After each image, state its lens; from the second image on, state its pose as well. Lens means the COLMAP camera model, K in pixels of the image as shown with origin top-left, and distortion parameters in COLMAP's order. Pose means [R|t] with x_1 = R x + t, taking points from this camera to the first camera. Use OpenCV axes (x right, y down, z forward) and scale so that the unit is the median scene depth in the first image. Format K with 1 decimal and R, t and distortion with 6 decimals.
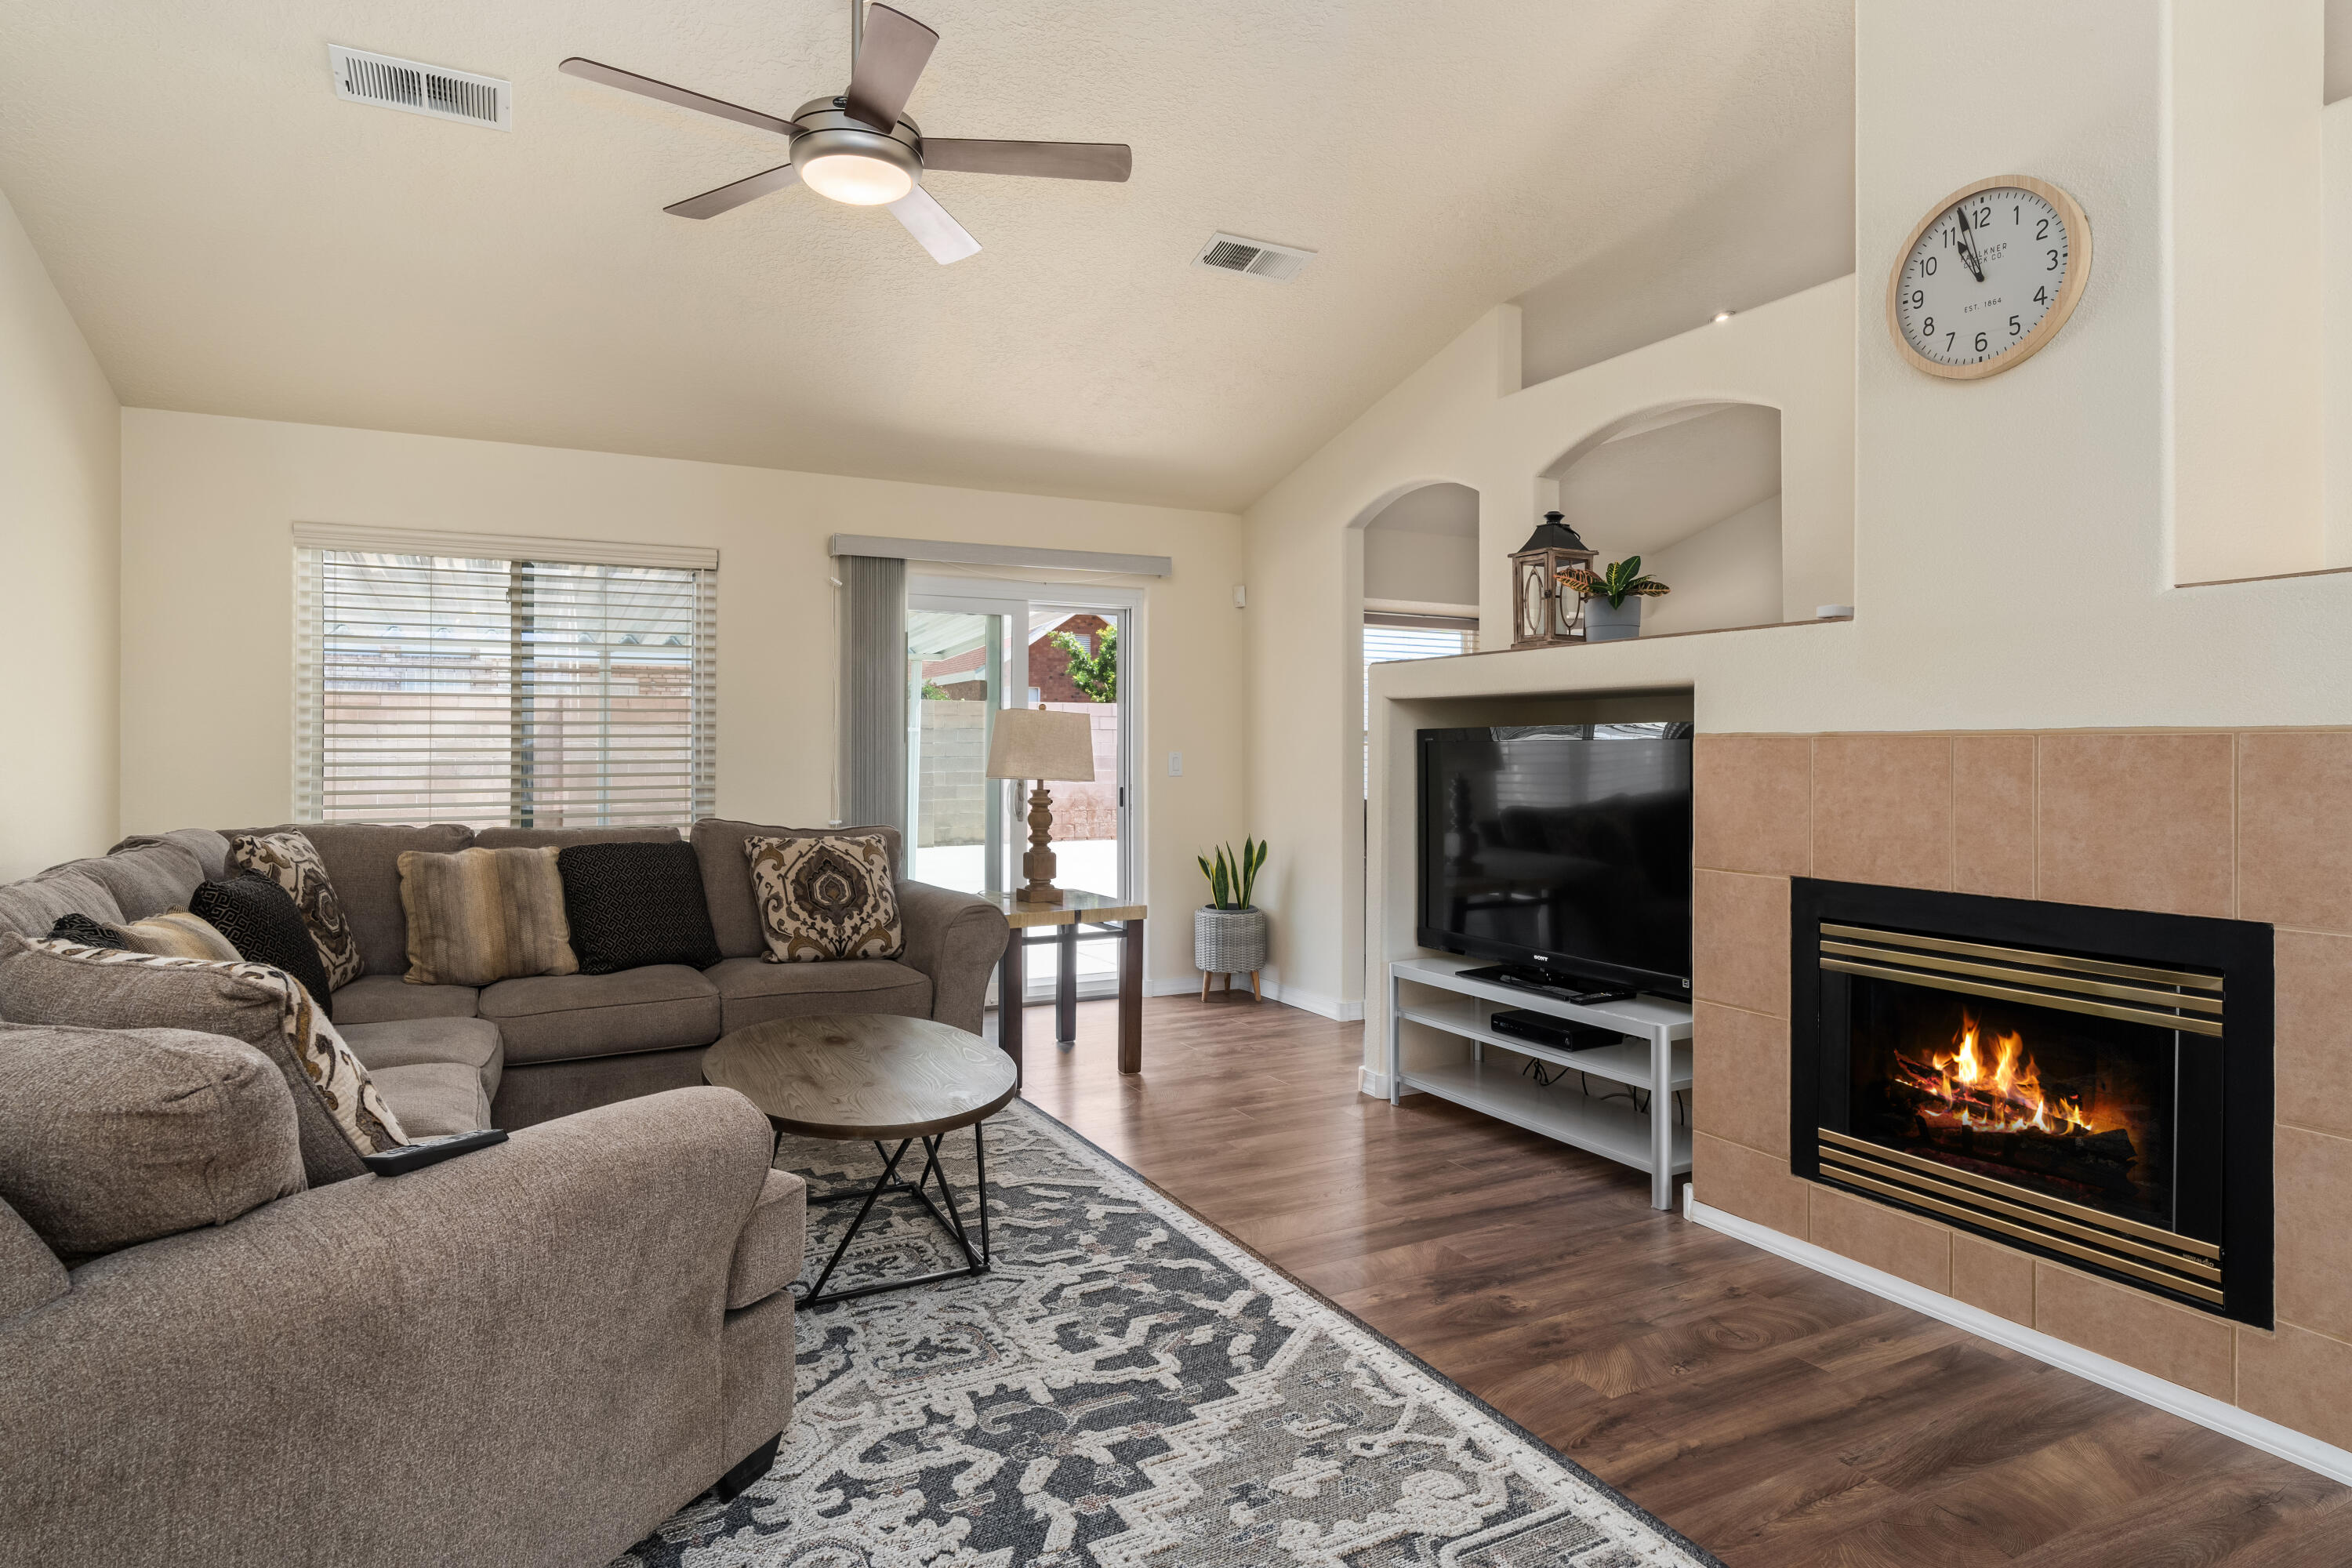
lens RADIAL K [[1289.7, 0, 1185.4], [0, 1289.7, 753.7], [0, 0, 1]] dist [-0.001840, -0.000278]
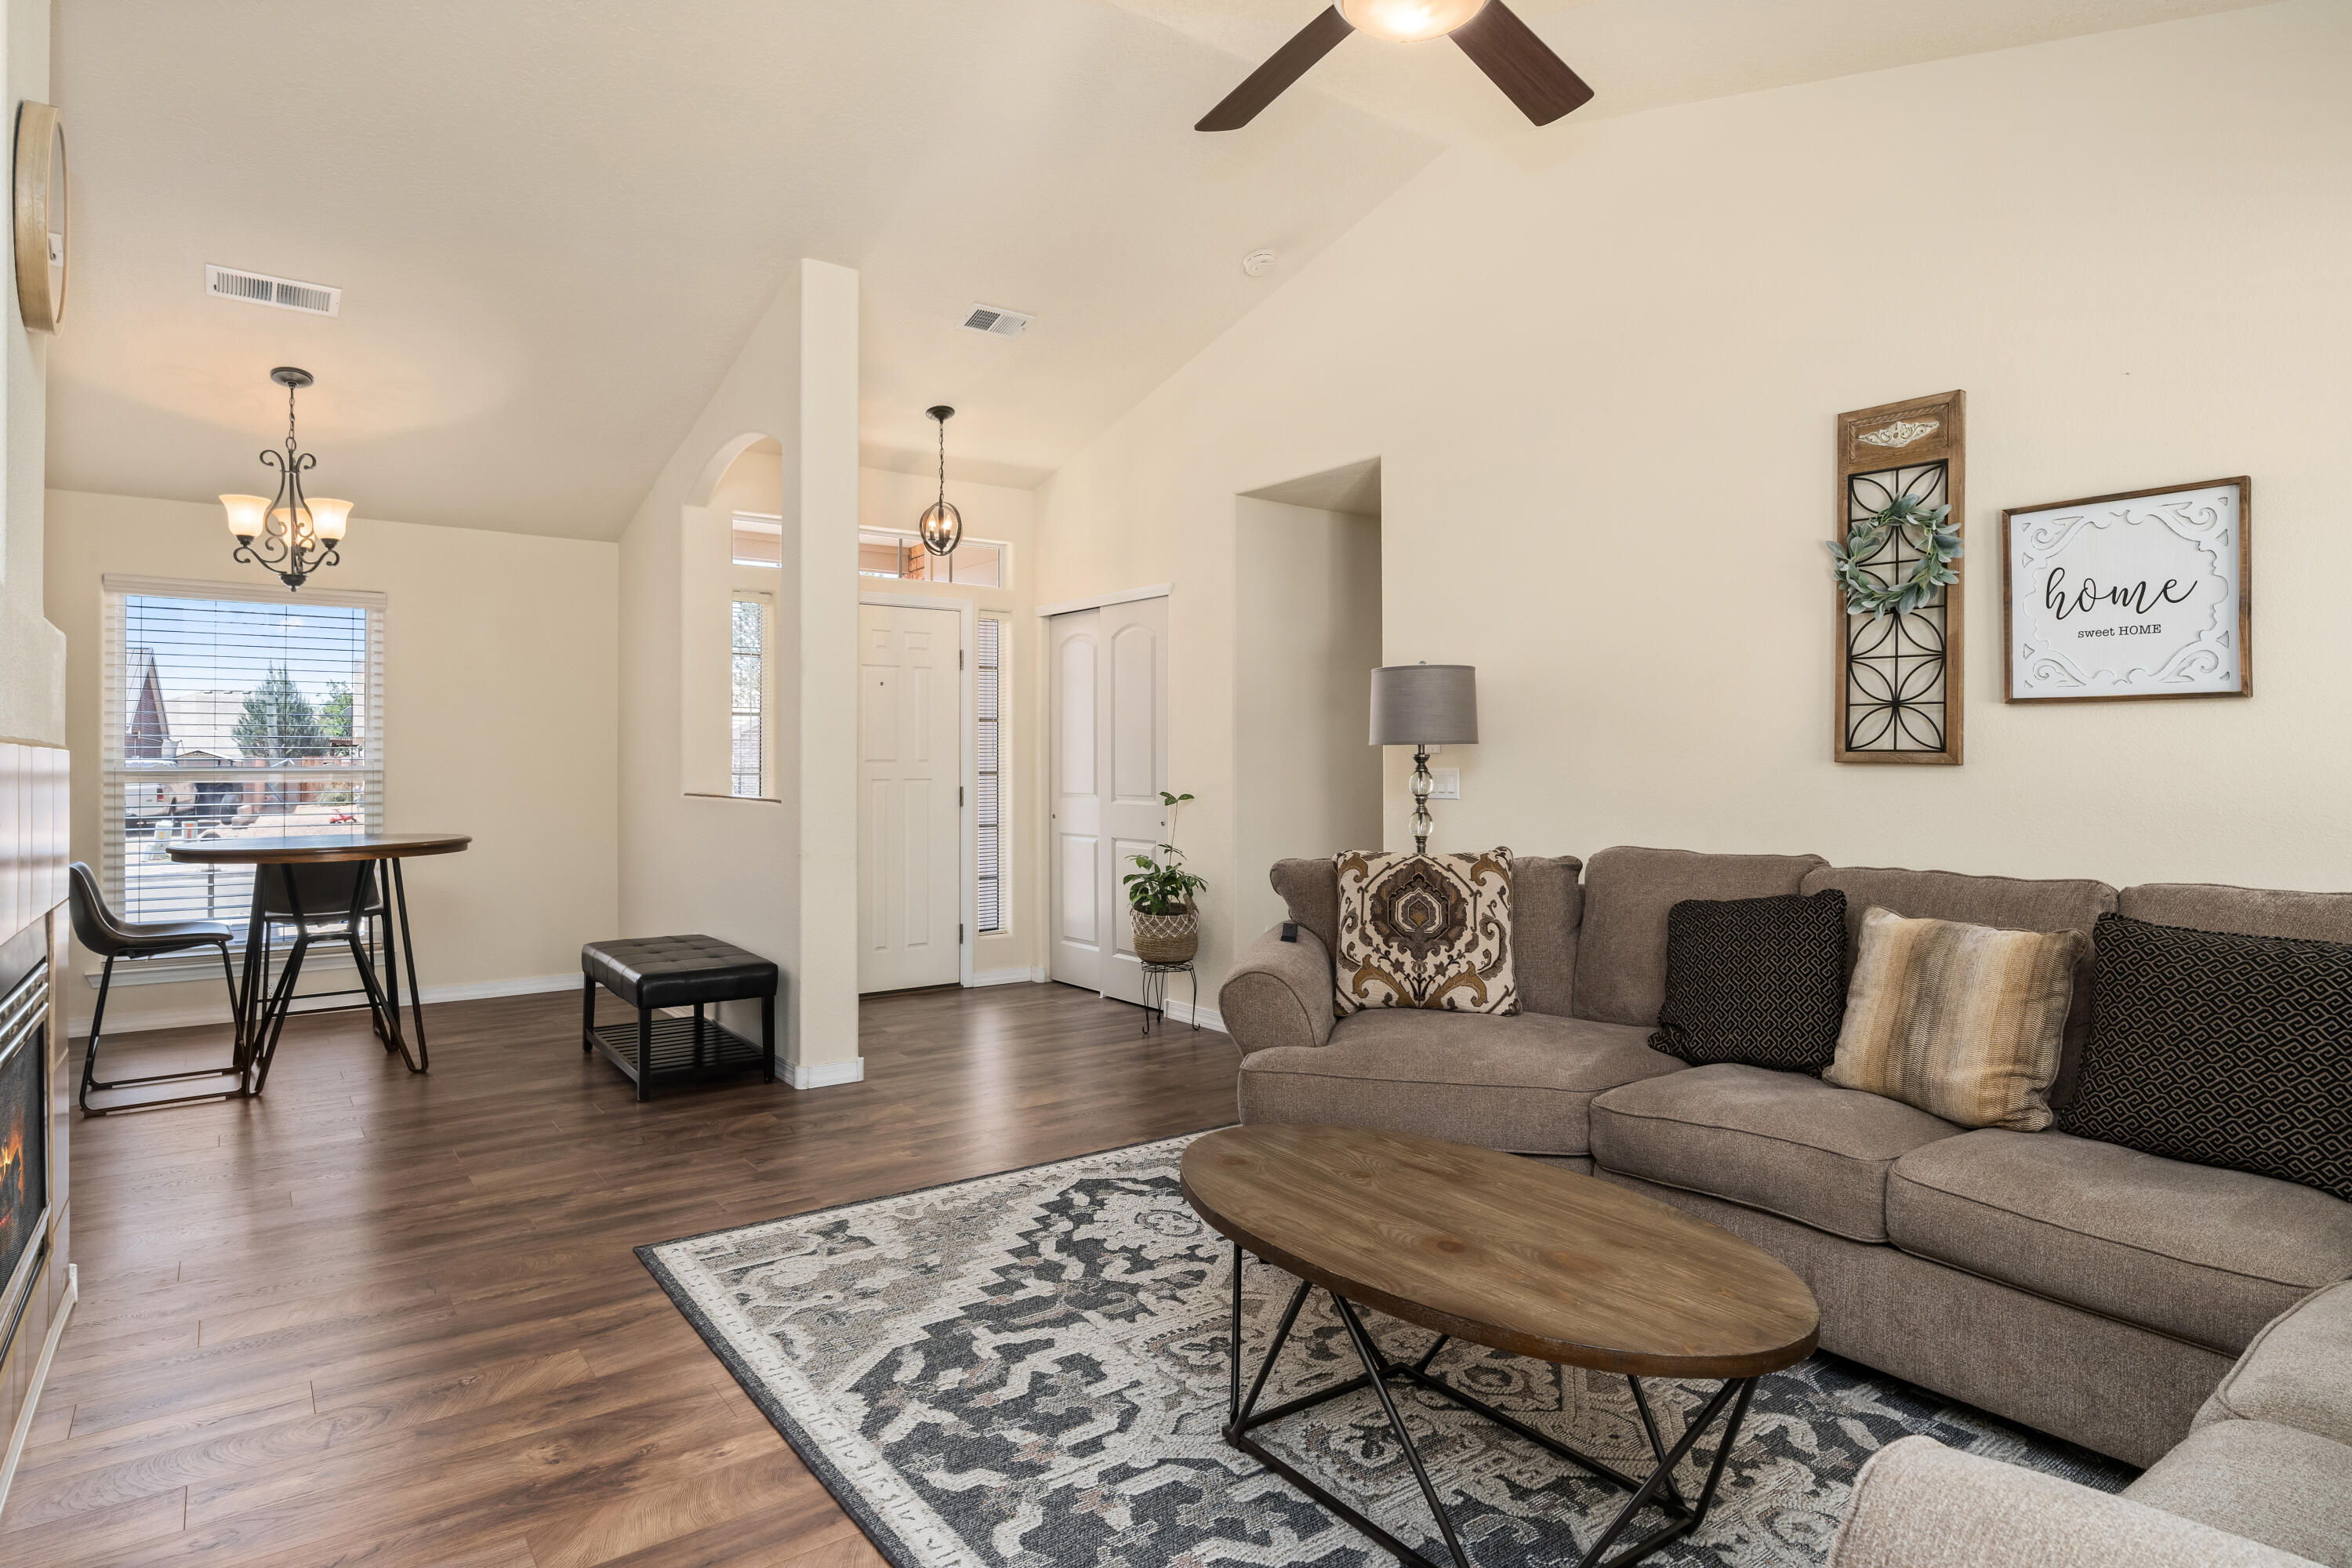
lens RADIAL K [[1289.7, 0, 1185.4], [0, 1289.7, 753.7], [0, 0, 1]] dist [-0.001840, -0.000278]
pose [[-0.987306, -0.001924, -0.158818, -0.006263], [-0.000523, 0.999961, -0.008859, -0.001210], [0.158829, -0.008663, -0.987268, 1.773509]]
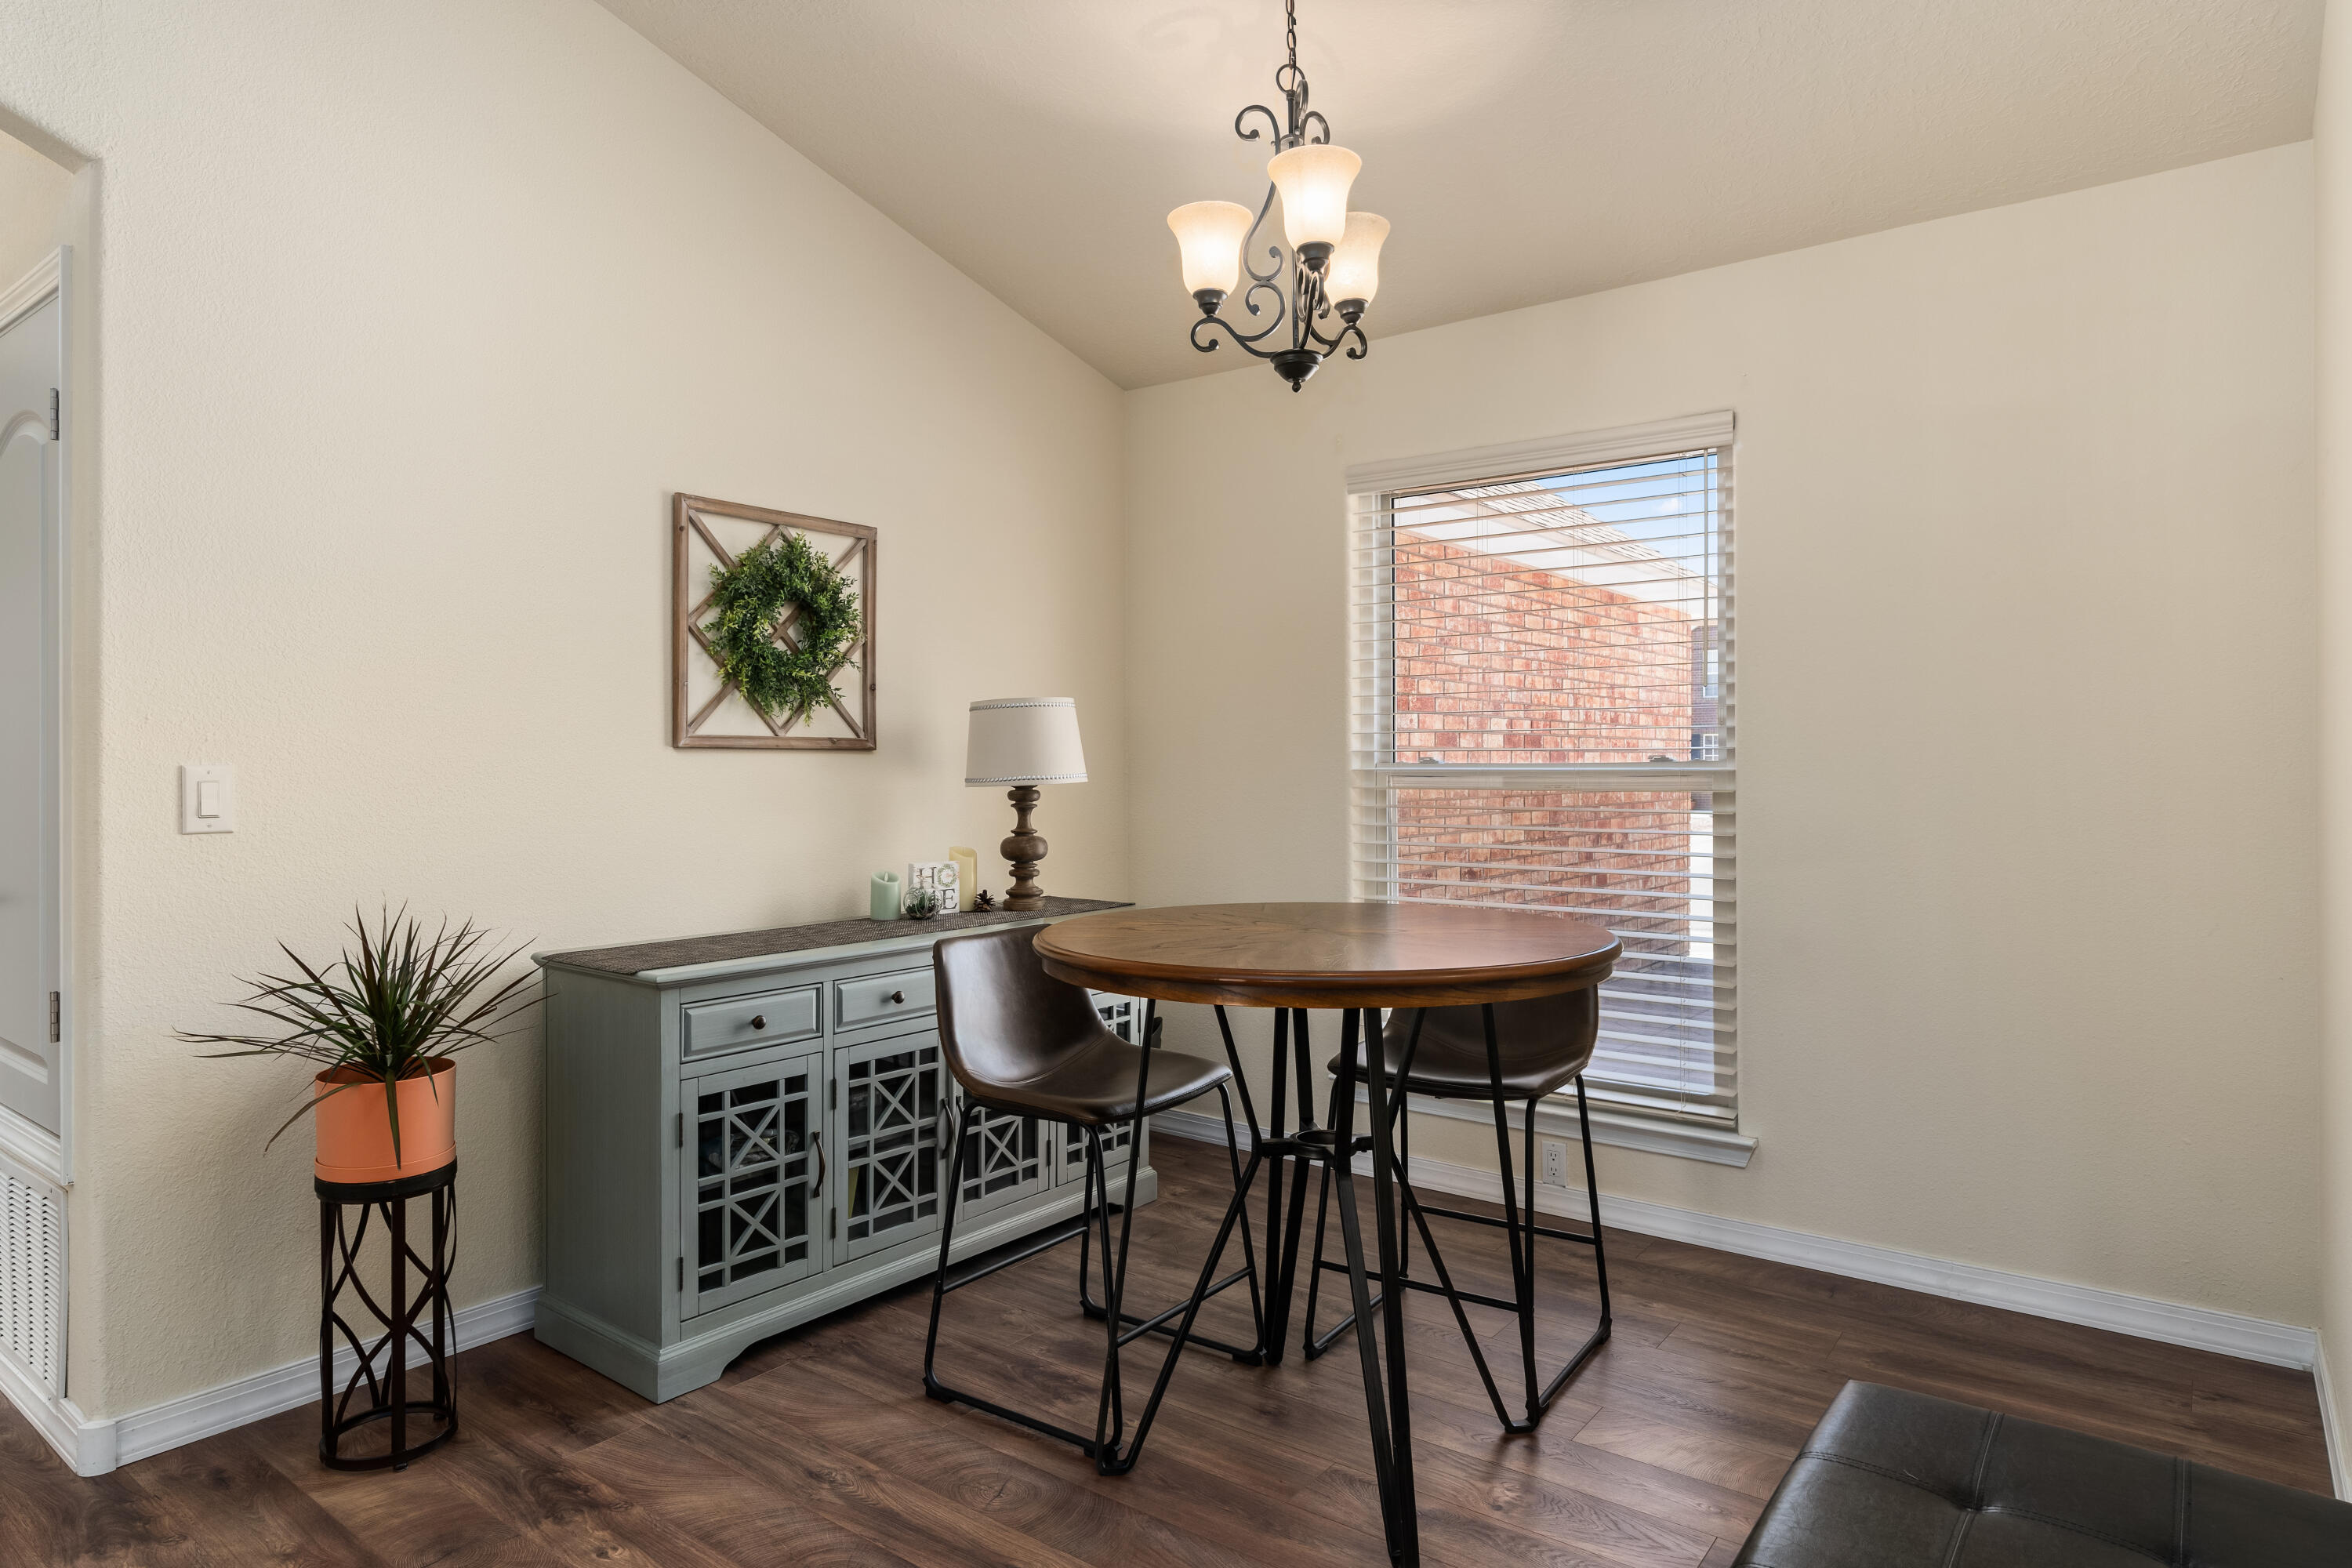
lens RADIAL K [[1312.9, 0, 1179.9], [0, 1312.9, 769.3], [0, 0, 1]] dist [-0.005634, 0.004038]
pose [[-0.418886, -0.005853, 0.908020, 0.178301], [-0.000339, 0.999980, 0.006290, -0.000312], [-0.908039, 0.002327, -0.418879, 0.299967]]
